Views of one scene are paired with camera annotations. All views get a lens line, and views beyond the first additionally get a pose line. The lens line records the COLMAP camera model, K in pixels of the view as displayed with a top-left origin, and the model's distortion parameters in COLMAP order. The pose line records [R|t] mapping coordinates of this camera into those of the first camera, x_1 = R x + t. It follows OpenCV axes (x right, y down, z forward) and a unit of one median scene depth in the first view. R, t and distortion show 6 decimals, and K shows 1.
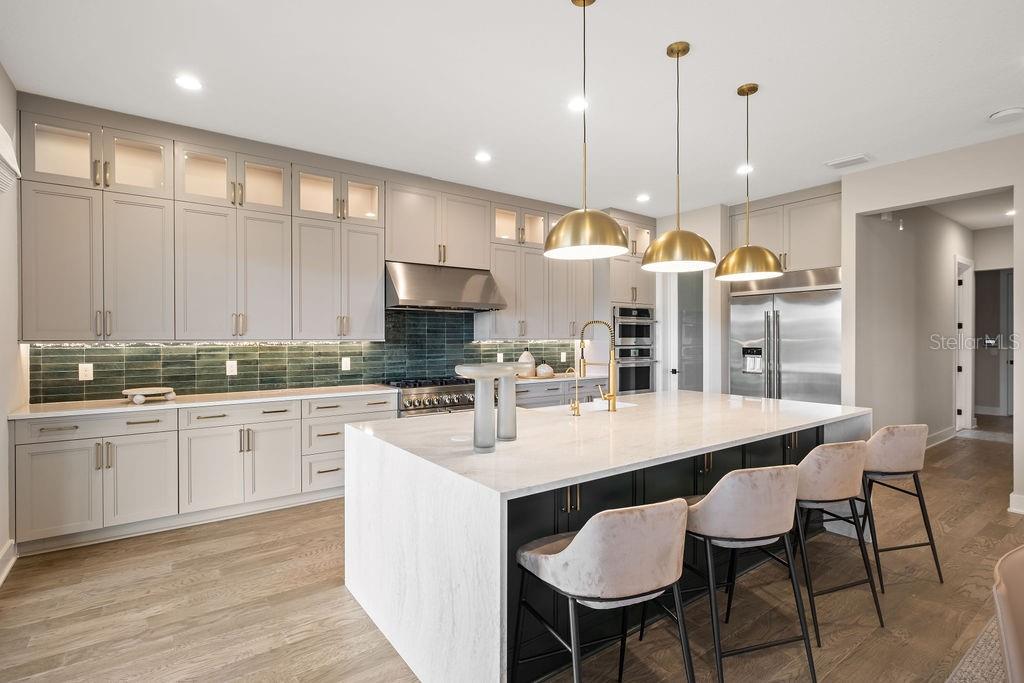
lens RADIAL K [[490.6, 0, 512.3], [0, 490.6, 339.1], [0, 0, 1]] dist [-0.006188, 0.003372]
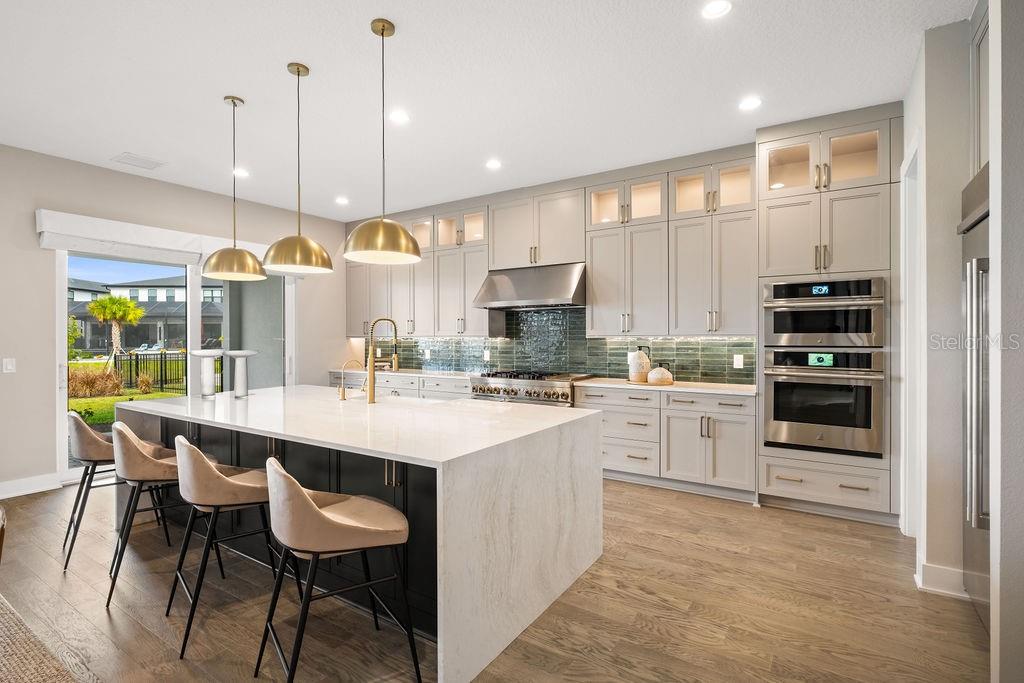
lens RADIAL K [[490.6, 0, 504.1], [0, 490.6, 335.7], [0, 0, 1]] dist [-0.006188, 0.003372]
pose [[0.348461, -0.002425, -0.937320, 0.867319], [-0.001803, 0.999993, -0.003257, 0.003435], [0.937322, 0.002825, 0.348454, 0.599210]]
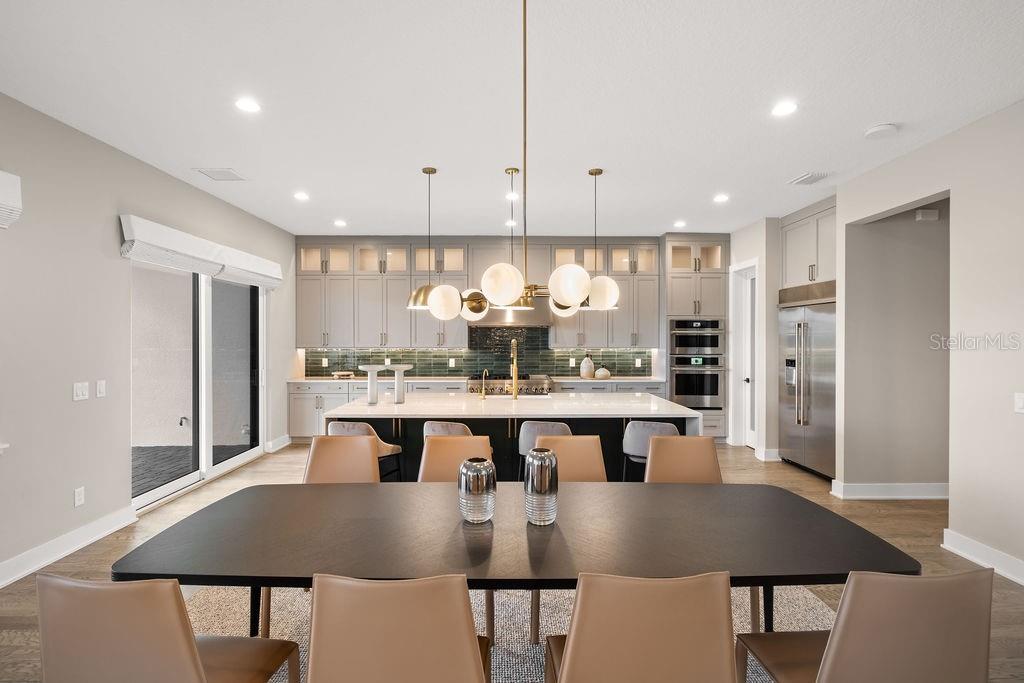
lens RADIAL K [[490.6, 0, 506.2], [0, 490.6, 337.0], [0, 0, 1]] dist [-0.006188, 0.003372]
pose [[0.814955, 0.001283, -0.579523, 0.705814], [-0.003617, 0.999989, -0.002872, -0.027646], [0.579513, 0.004437, 0.814951, -0.172951]]
